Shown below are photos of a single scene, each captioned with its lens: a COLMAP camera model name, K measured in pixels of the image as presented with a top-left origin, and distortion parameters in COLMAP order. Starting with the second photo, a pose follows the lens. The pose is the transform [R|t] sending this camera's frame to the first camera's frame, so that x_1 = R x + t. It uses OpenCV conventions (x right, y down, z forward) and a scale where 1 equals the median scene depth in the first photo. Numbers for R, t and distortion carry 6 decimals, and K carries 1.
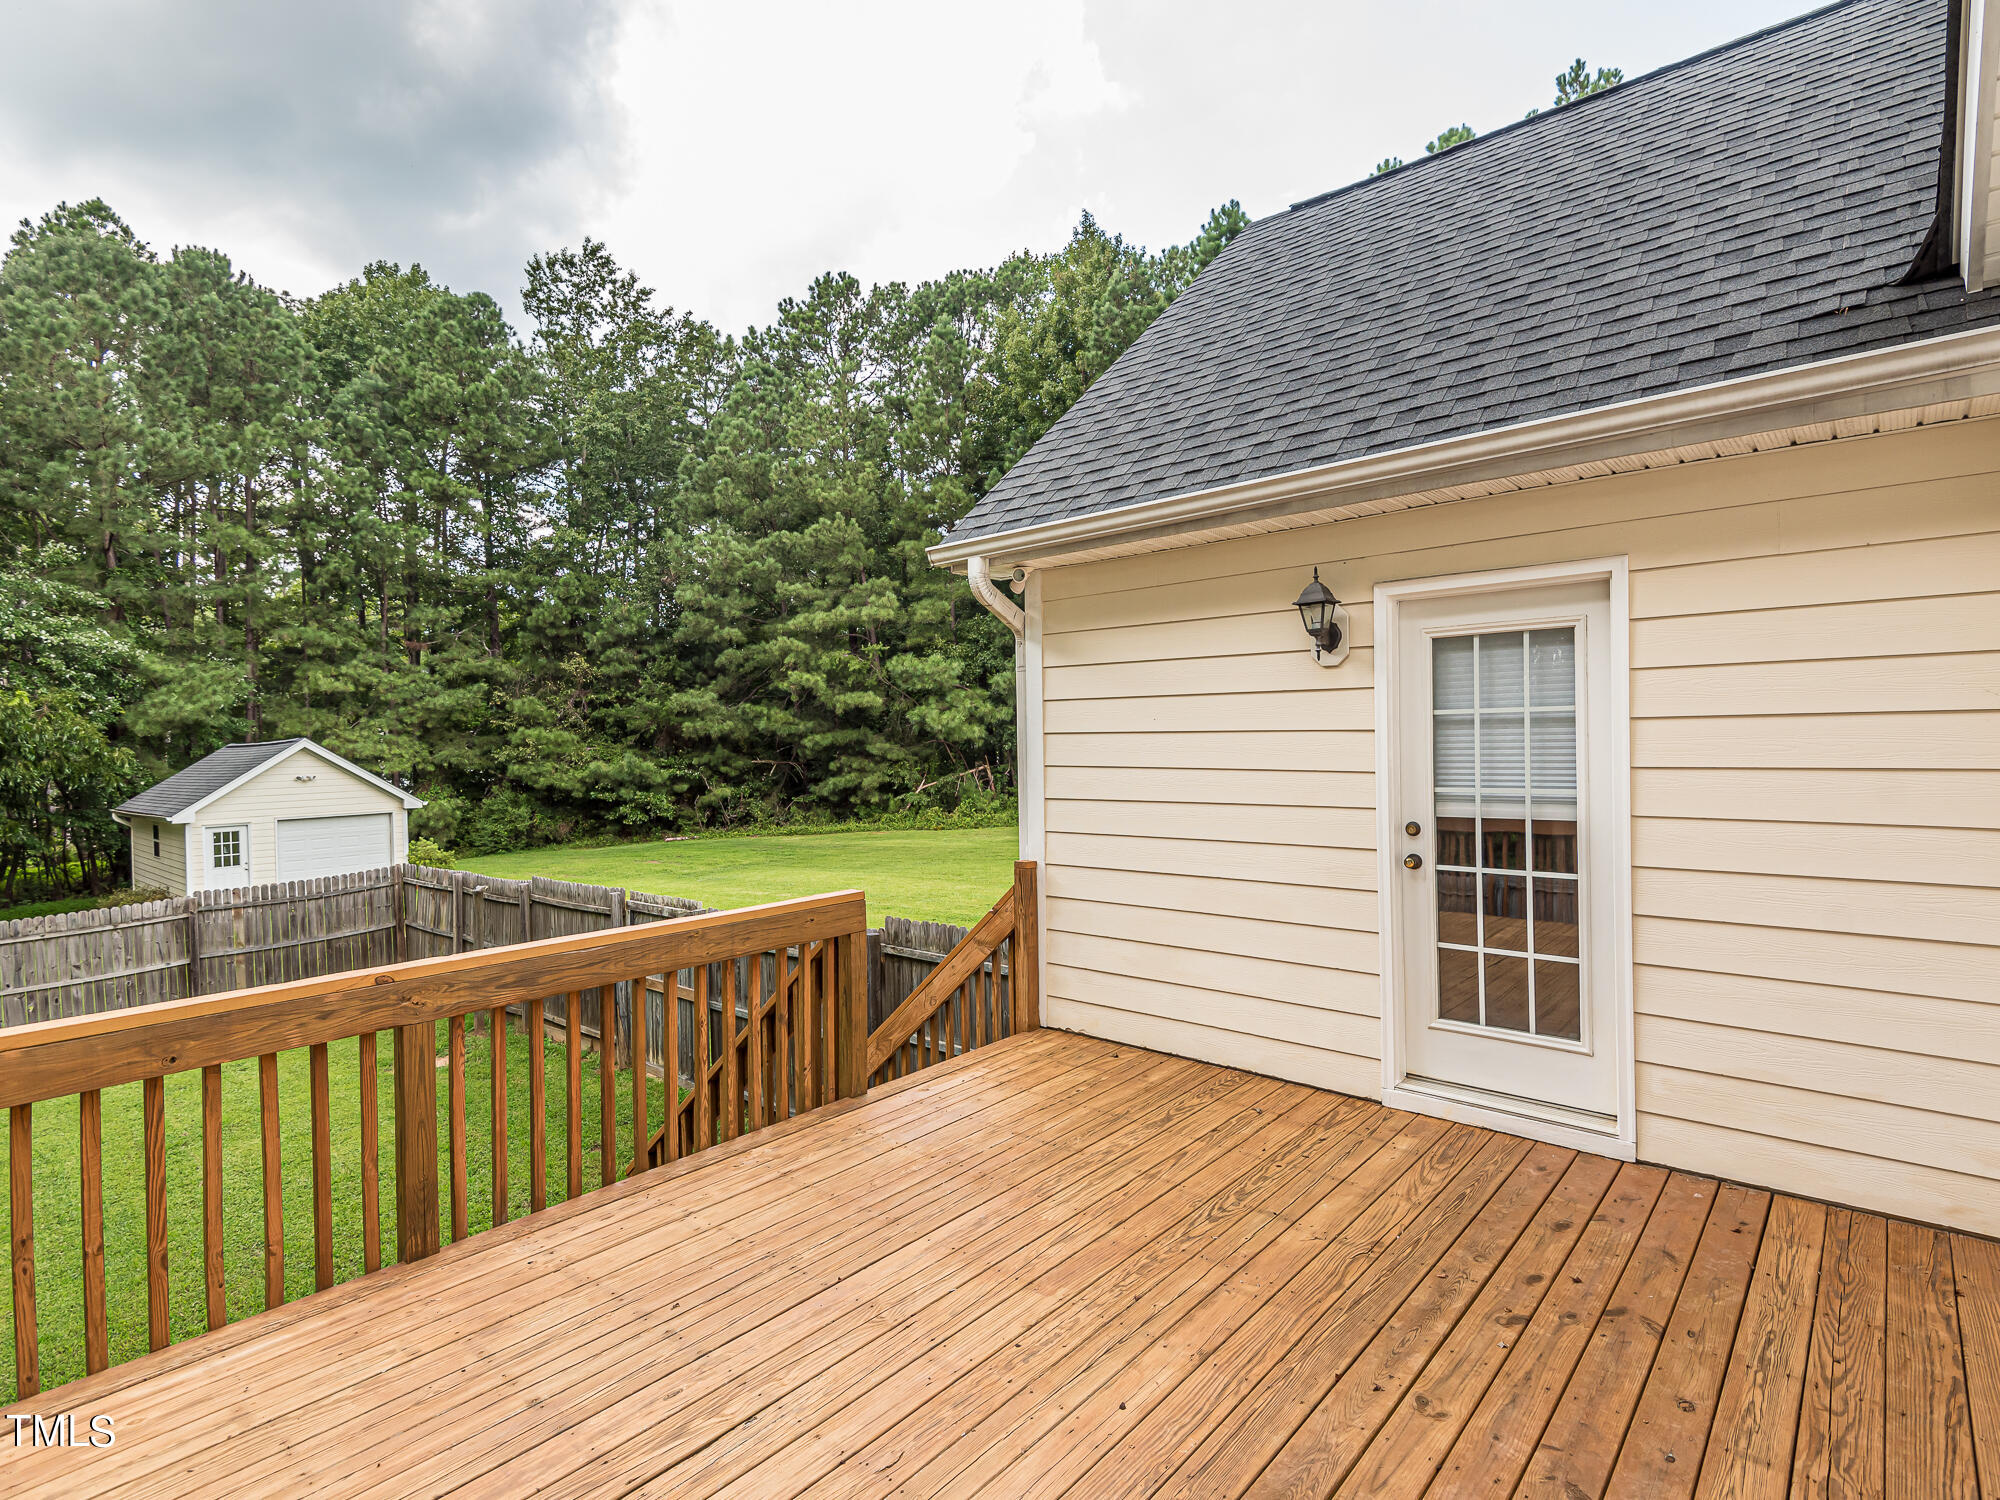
lens RADIAL K [[1026.0, 0, 964.1], [0, 1026.0, 746.4], [0, 0, 1]] dist [0.033182, -0.021819]
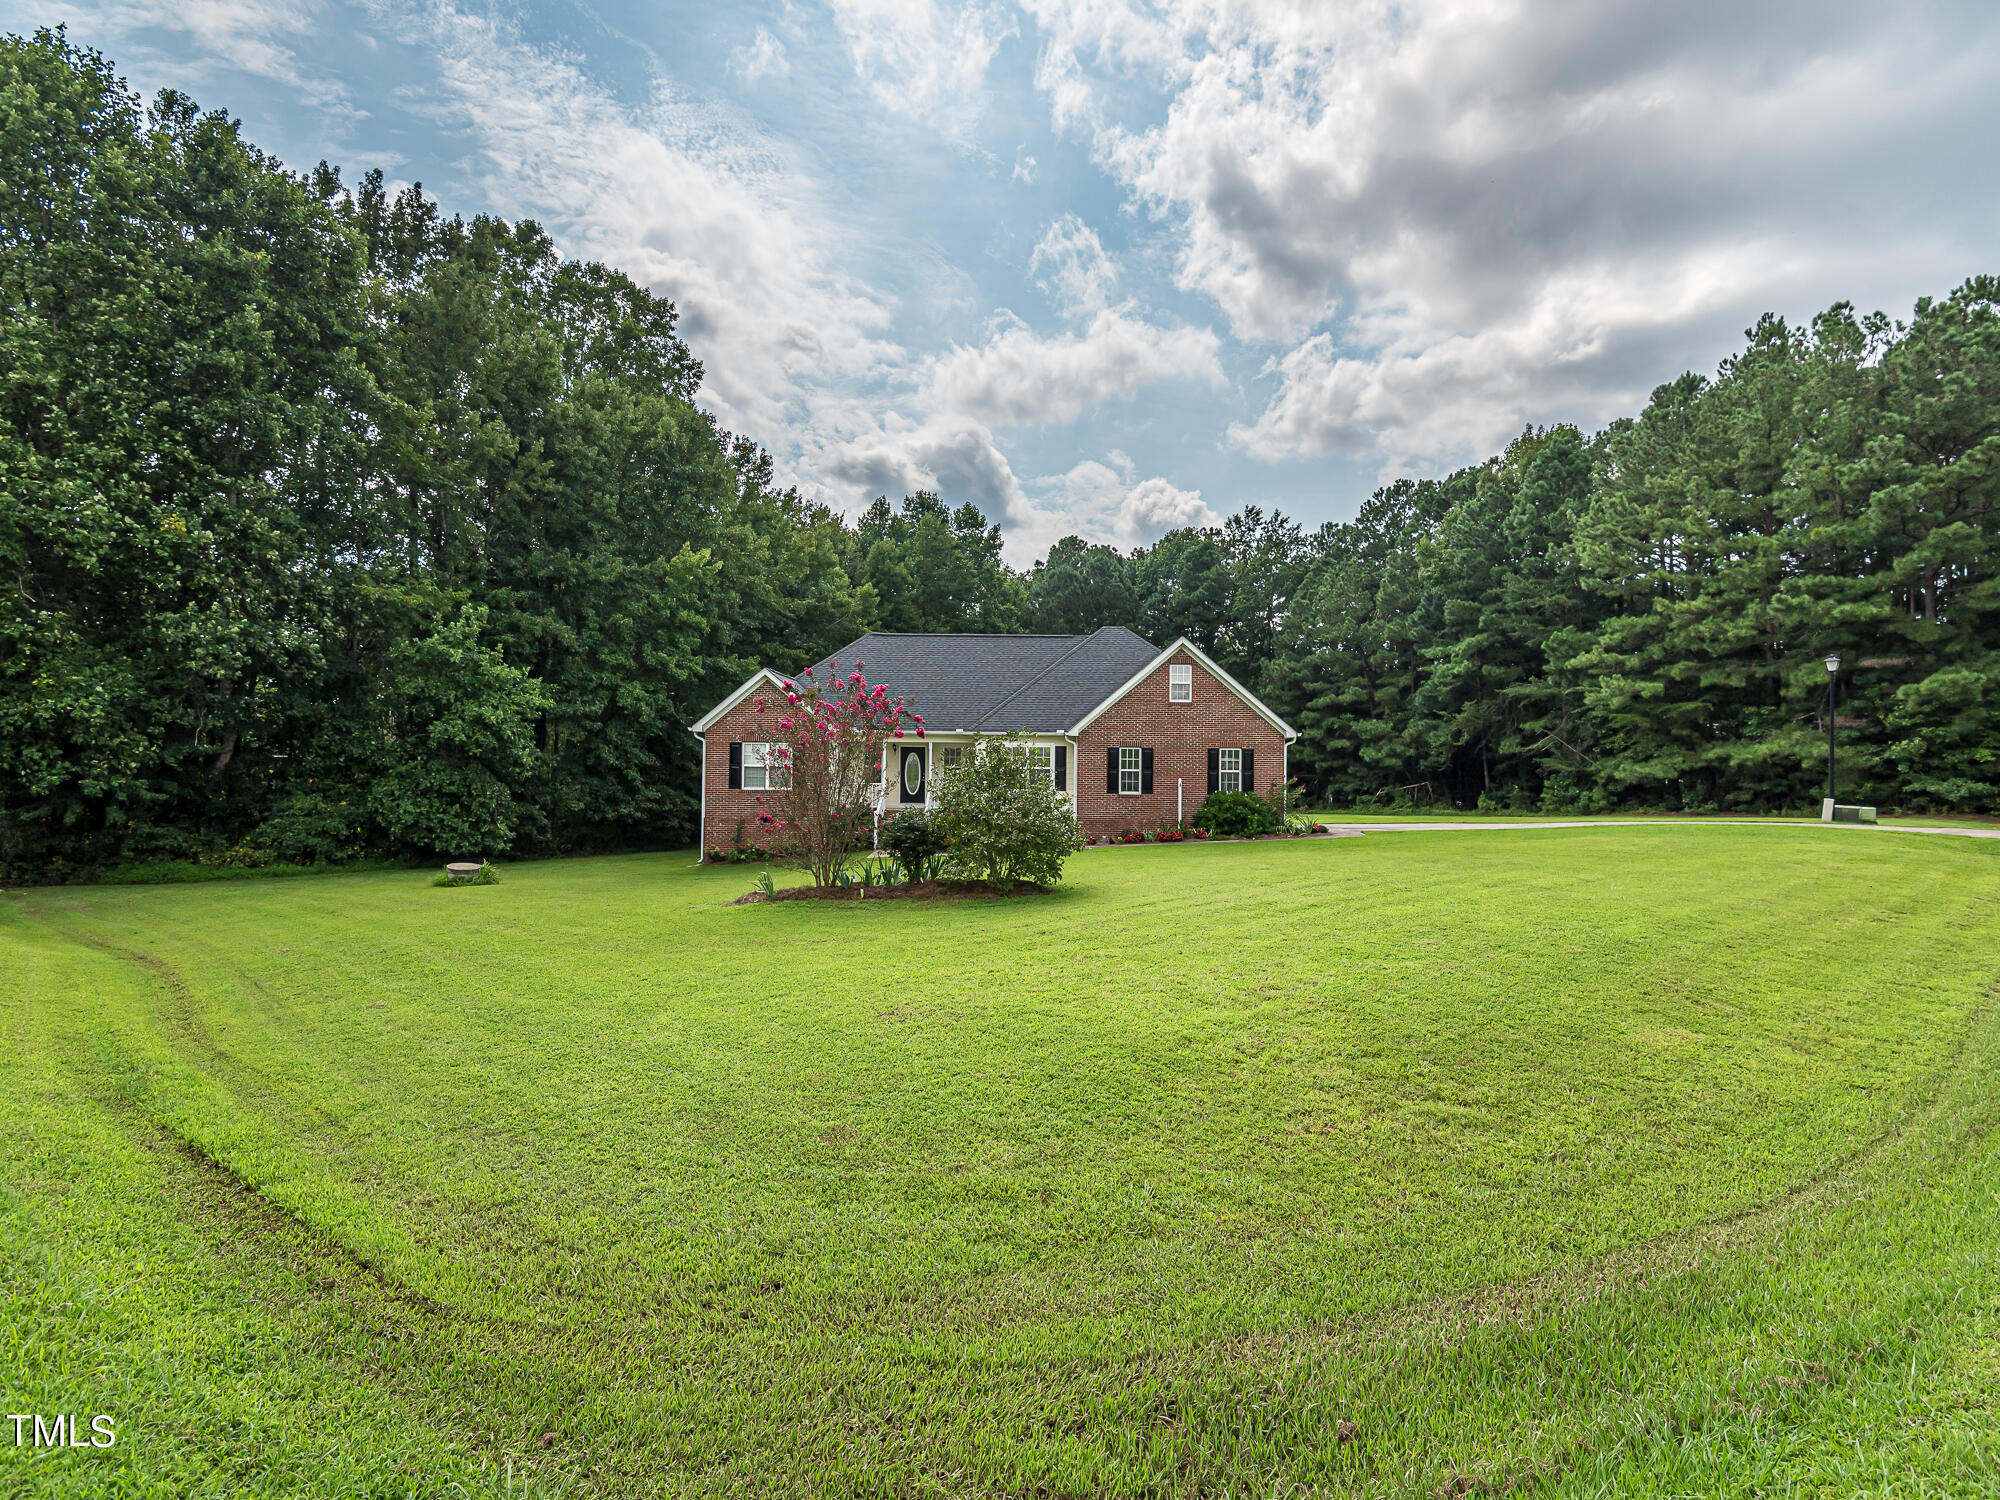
lens RADIAL K [[1004.2, 0, 1000.0], [0, 1004.2, 750.0], [0, 0, 1]] dist [0.039995, -0.033671]
pose [[0.683709, 0.010417, -0.729680, 0.757389], [-0.023413, 0.999696, -0.007667, -0.004608], [0.729379, 0.022326, 0.683746, -0.663193]]
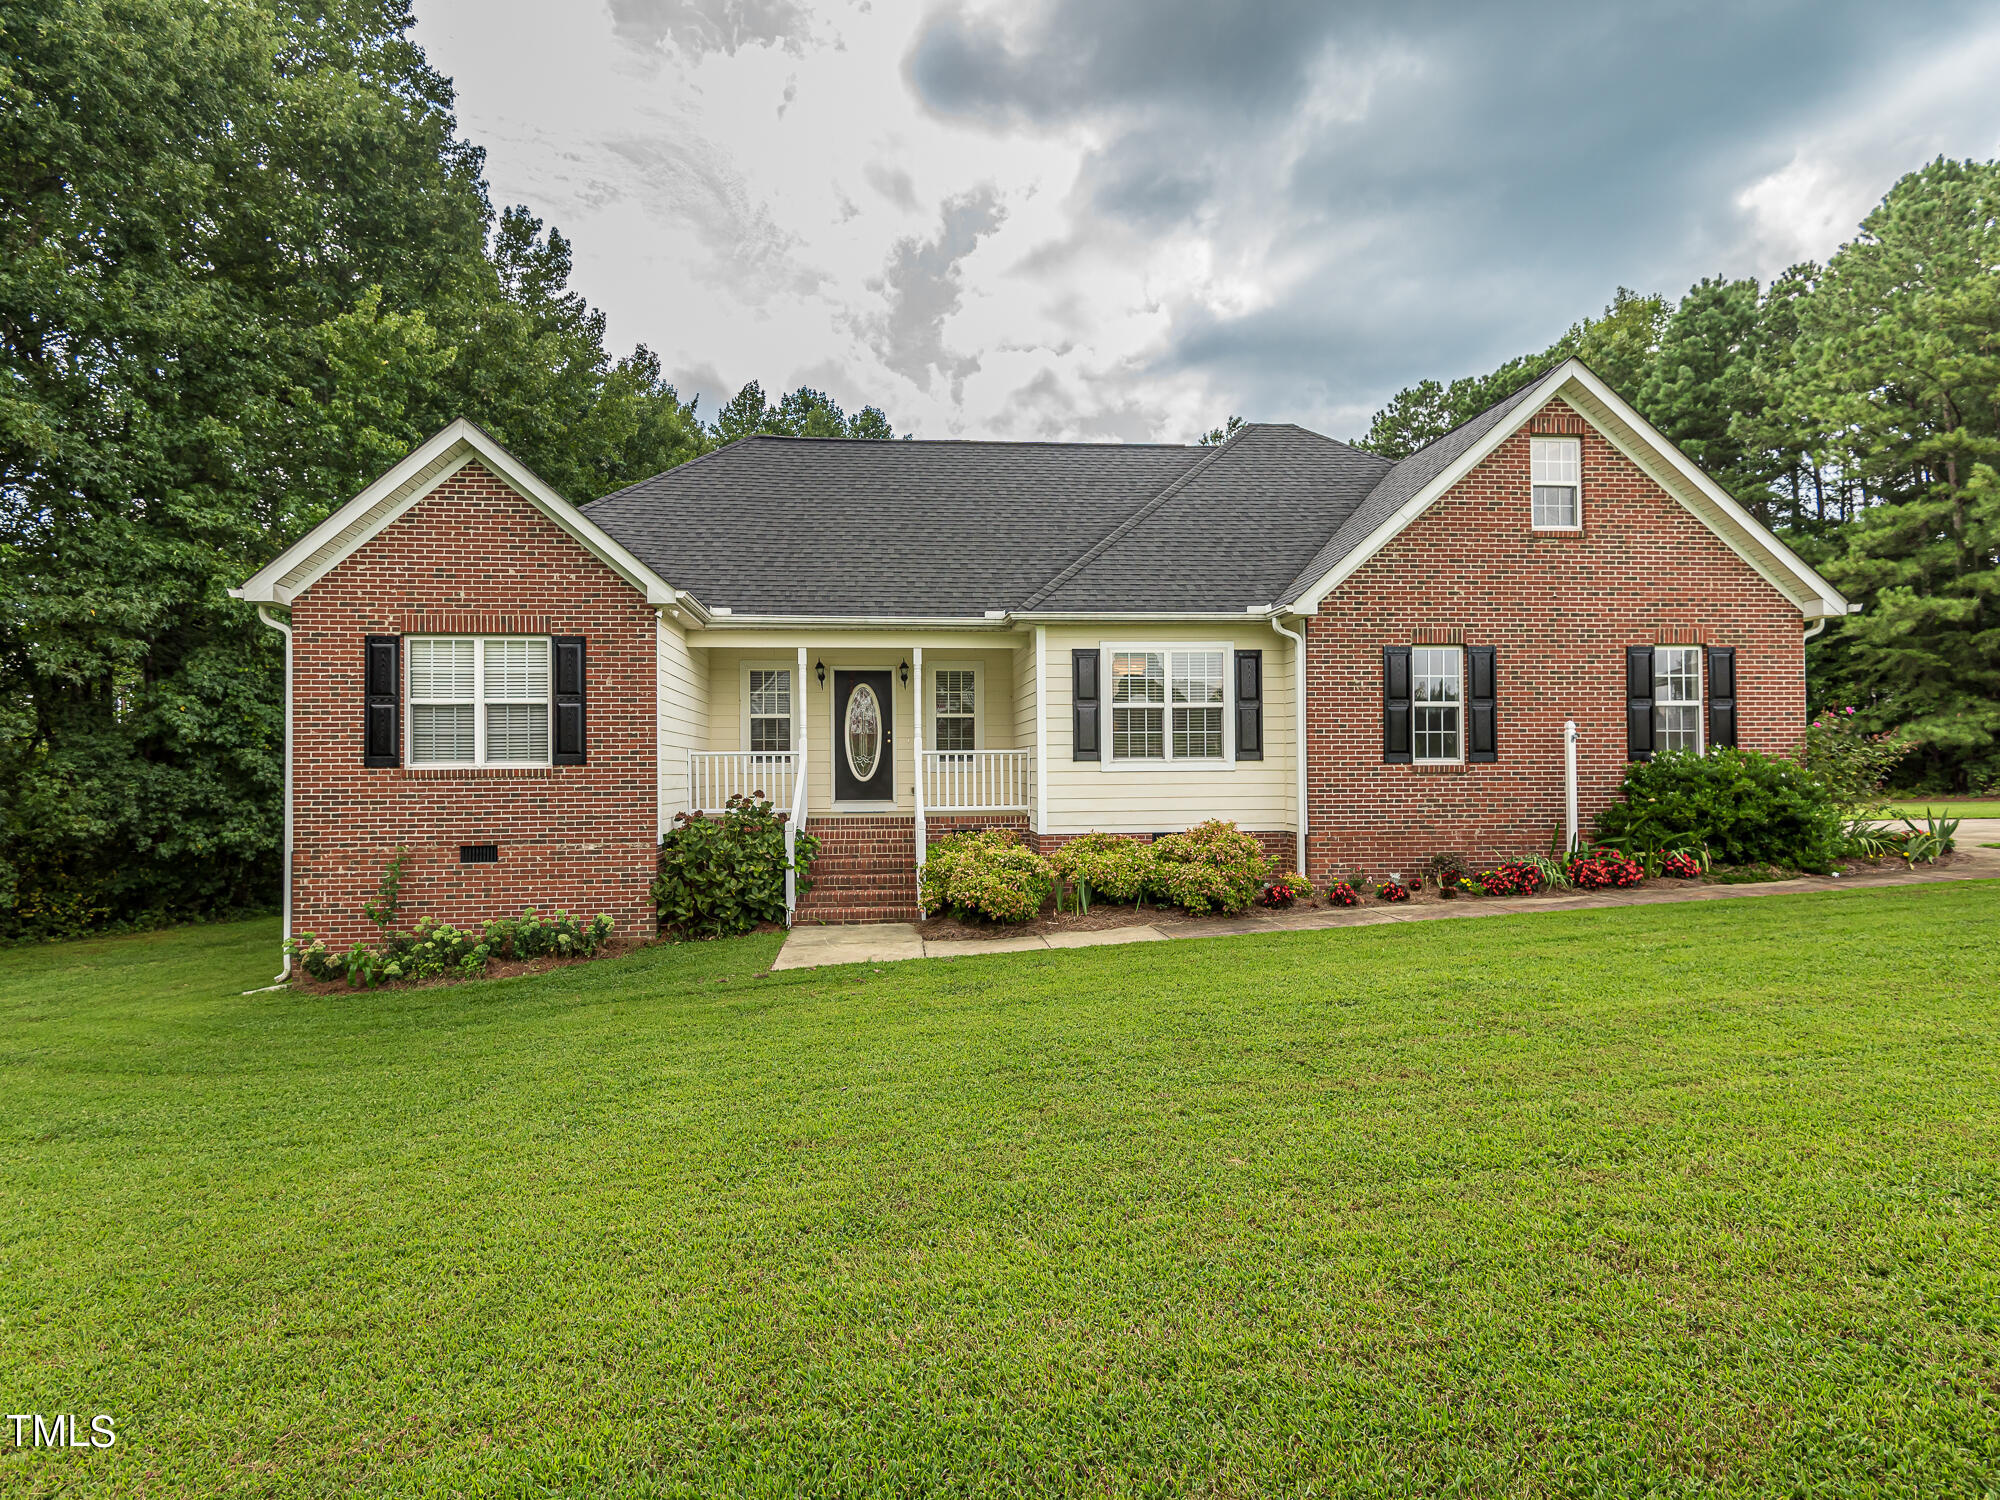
lens RADIAL K [[1026.0, 0, 964.1], [0, 1026.0, 746.4], [0, 0, 1]] dist [0.033182, -0.021819]
pose [[0.747156, -0.005121, -0.664629, 0.374337], [-0.006462, 0.999867, -0.014968, 0.020366], [0.664617, 0.015478, 0.747024, -0.398276]]
